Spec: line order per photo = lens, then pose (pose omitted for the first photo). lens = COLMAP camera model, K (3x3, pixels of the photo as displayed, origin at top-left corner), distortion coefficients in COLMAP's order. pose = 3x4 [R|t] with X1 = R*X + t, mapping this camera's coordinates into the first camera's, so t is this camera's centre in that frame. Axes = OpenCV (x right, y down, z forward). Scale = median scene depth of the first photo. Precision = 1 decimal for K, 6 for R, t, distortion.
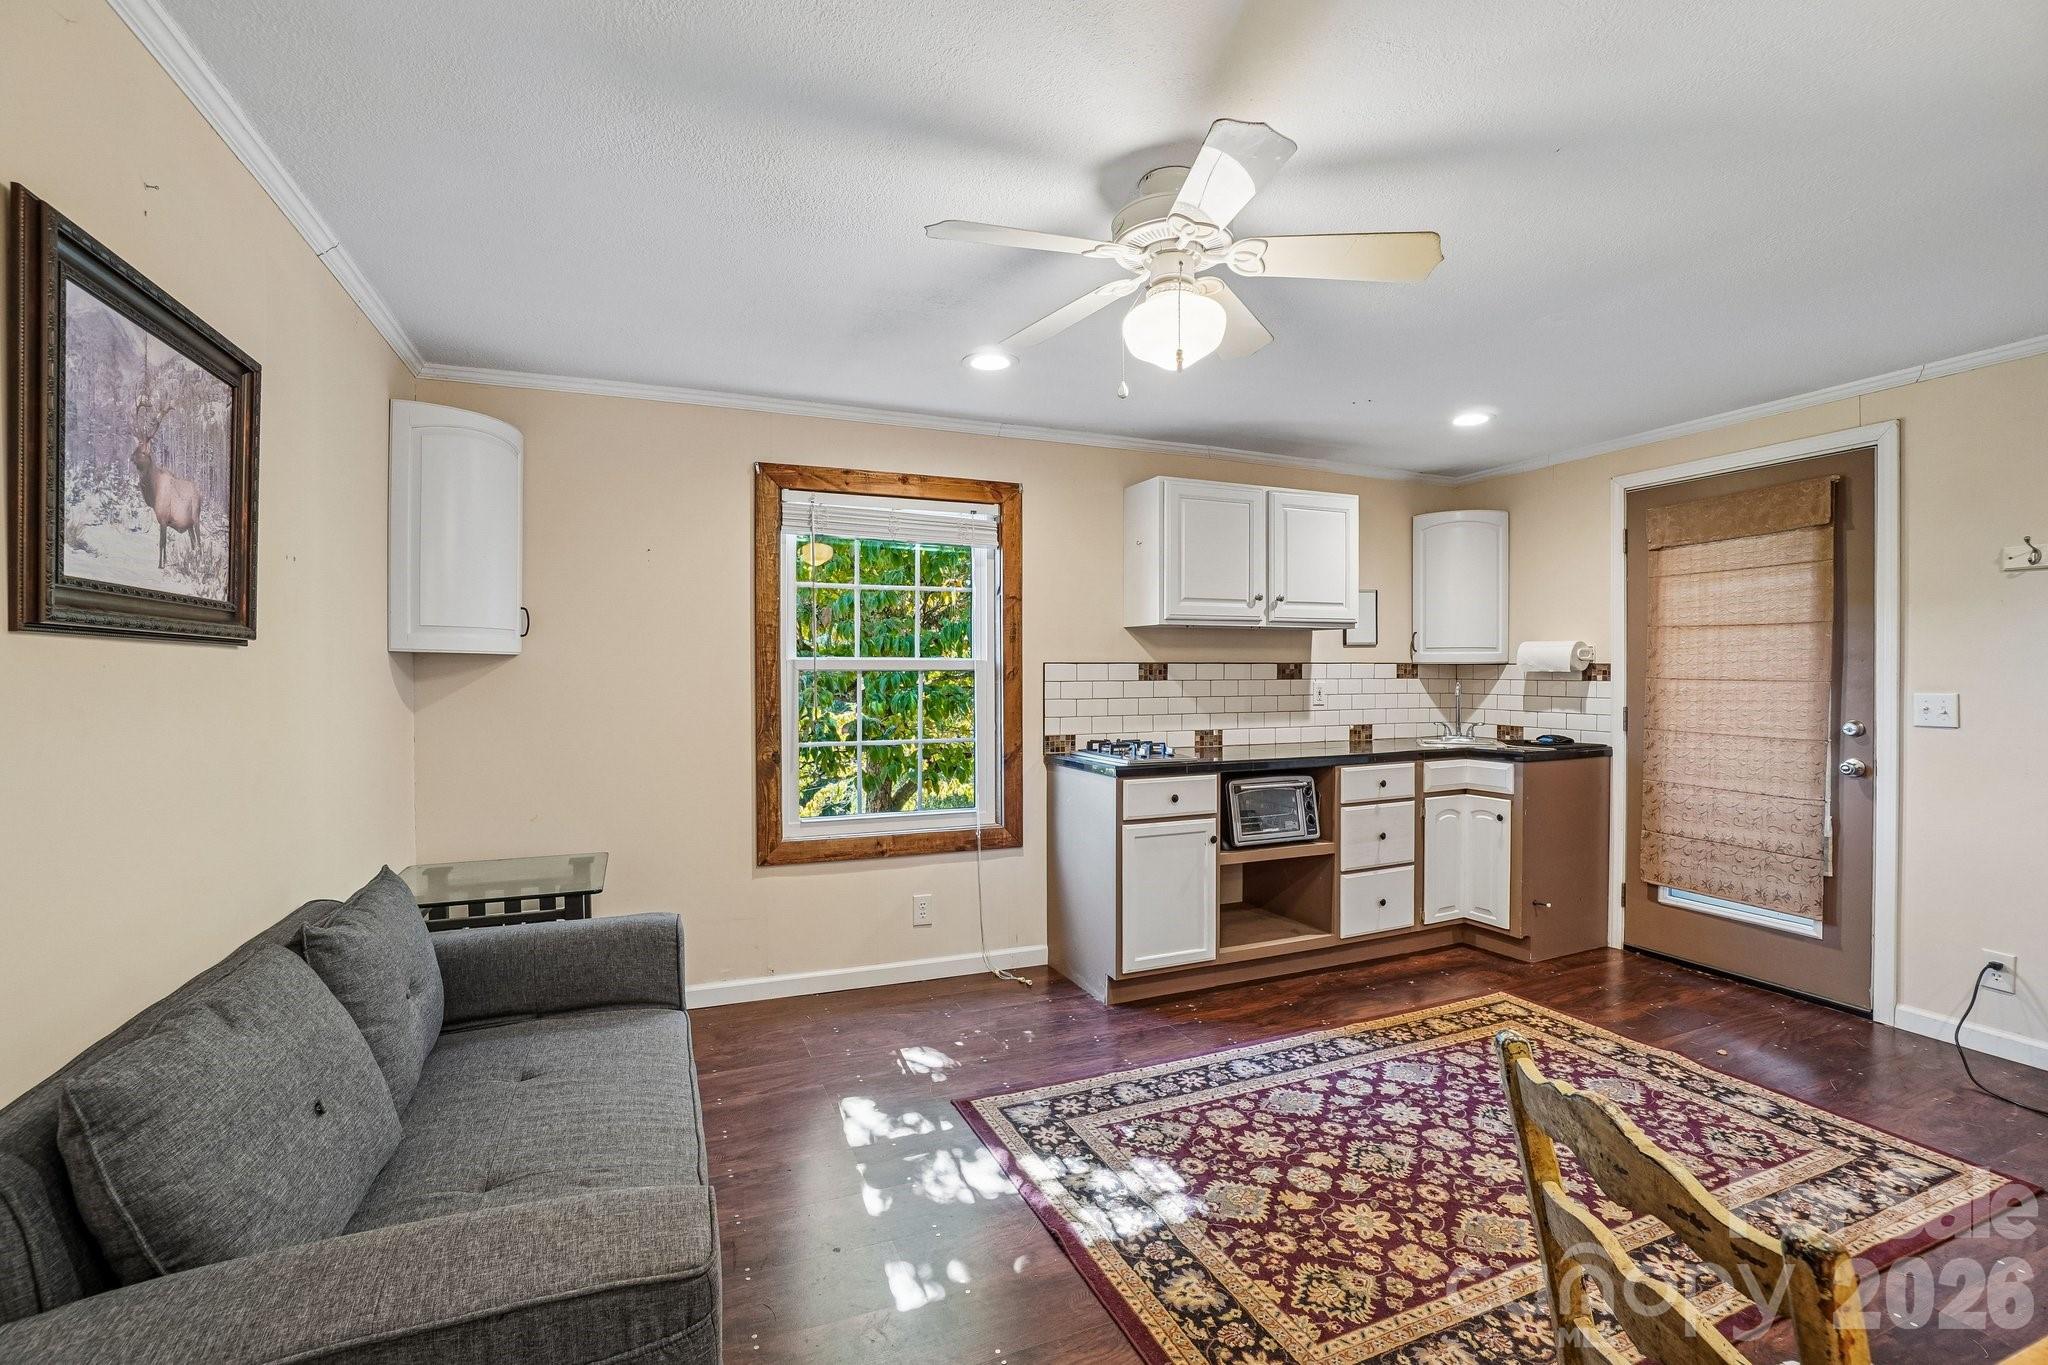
lens RADIAL K [[911.1, 0, 1015.4], [0, 911.1, 681.1], [0, 0, 1]] dist [-0.074209, 0.027772]
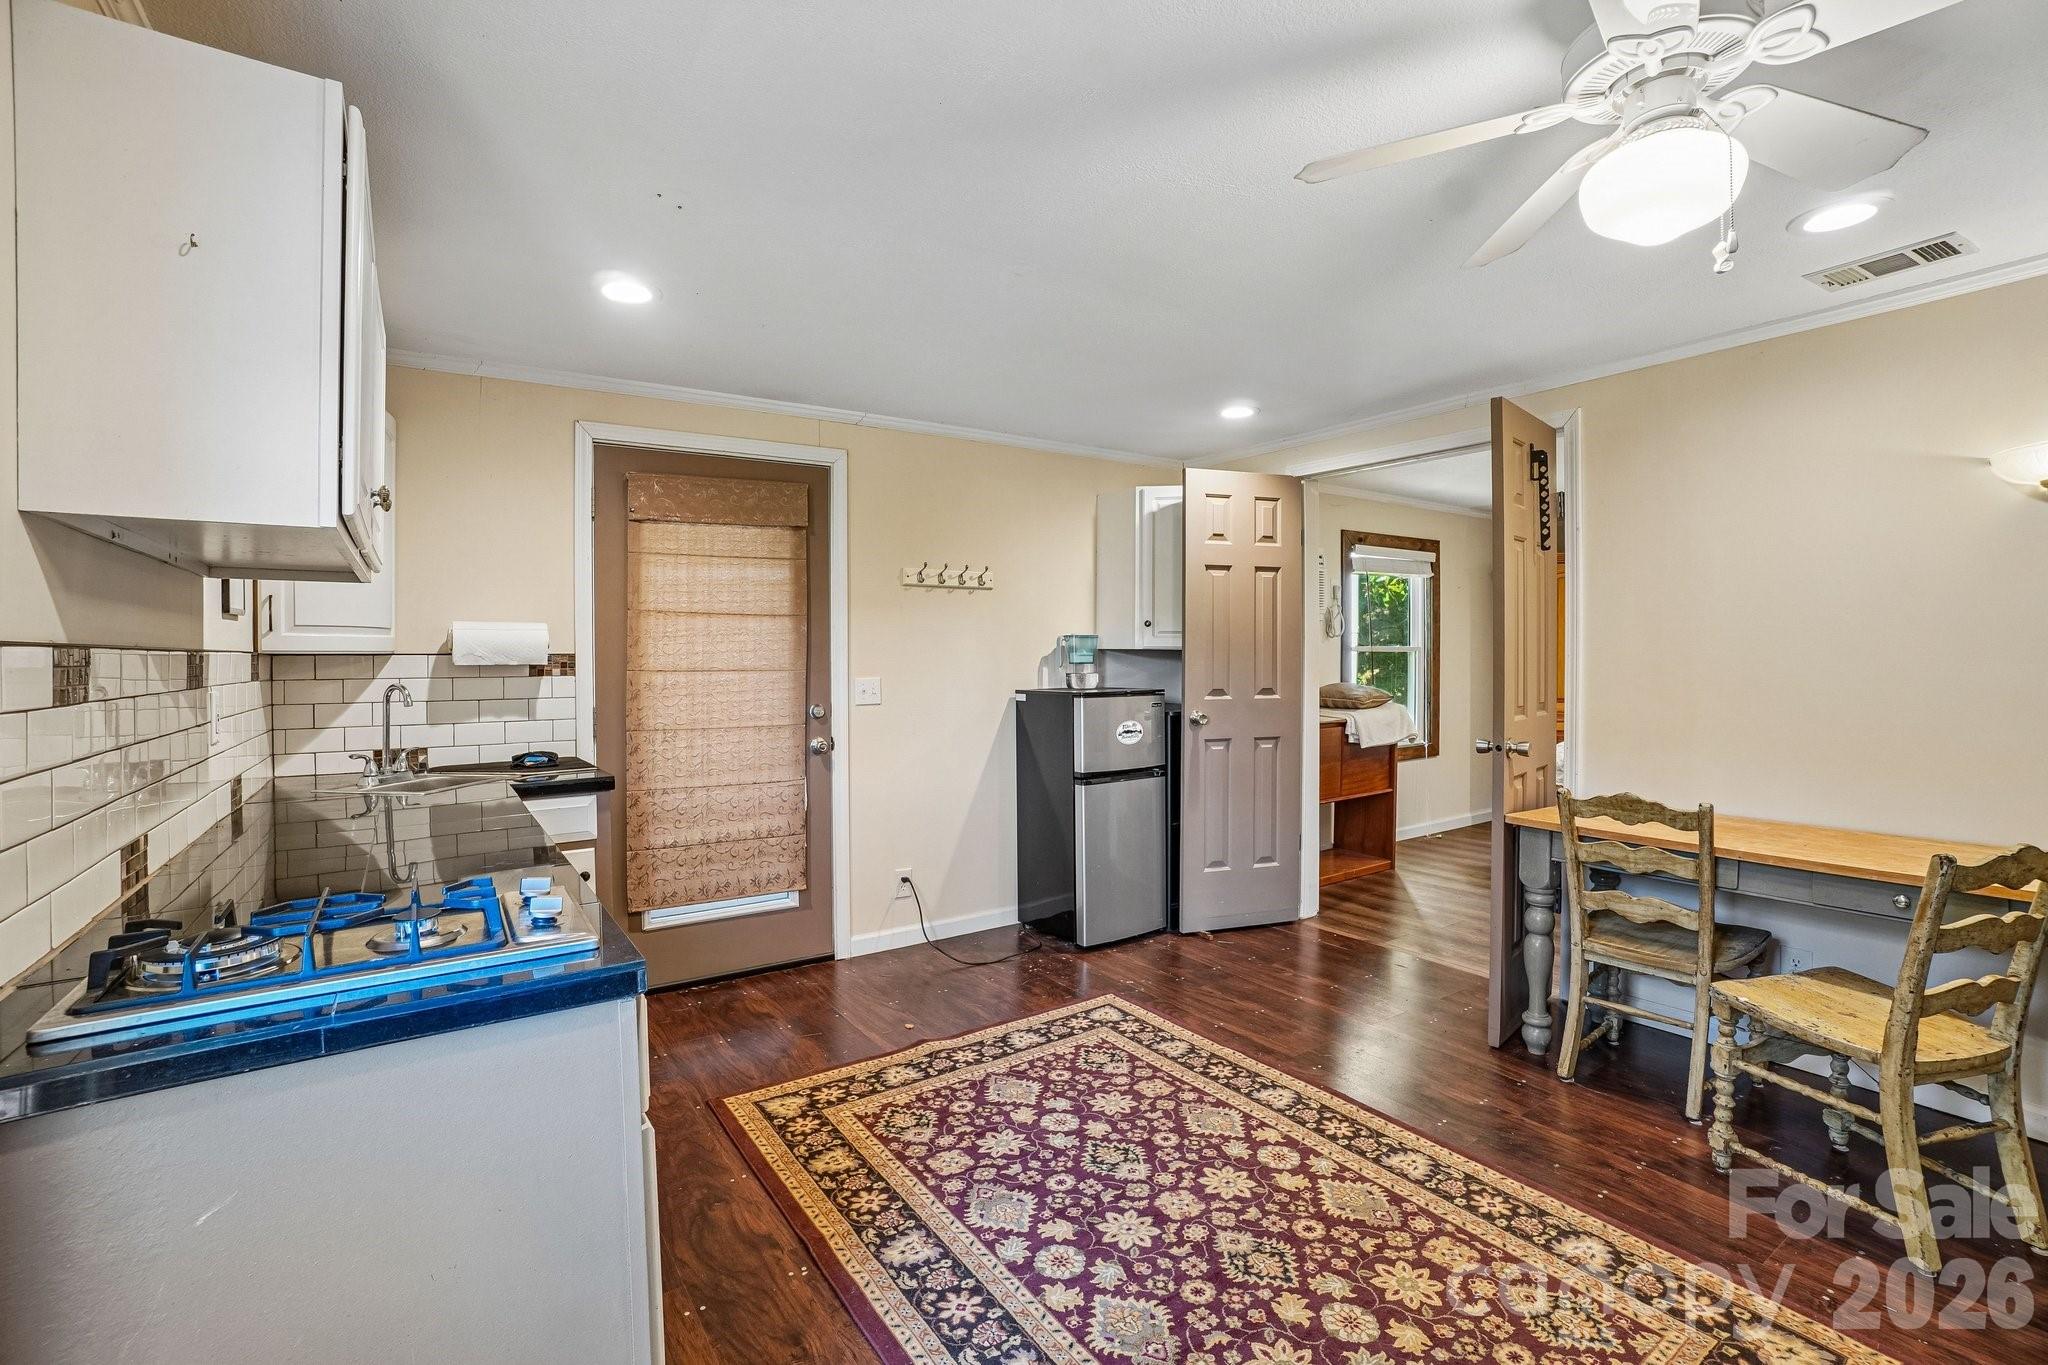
lens RADIAL K [[910.0, 0, 1020.0], [0, 910.0, 655.5], [0, 0, 1]] dist [-0.064464, 0.022207]
pose [[-0.202236, 0.001947, 0.979335, -0.224176], [0.019487, 0.999808, 0.002037, -0.013702], [-0.979143, 0.019496, -0.202235, 0.897739]]
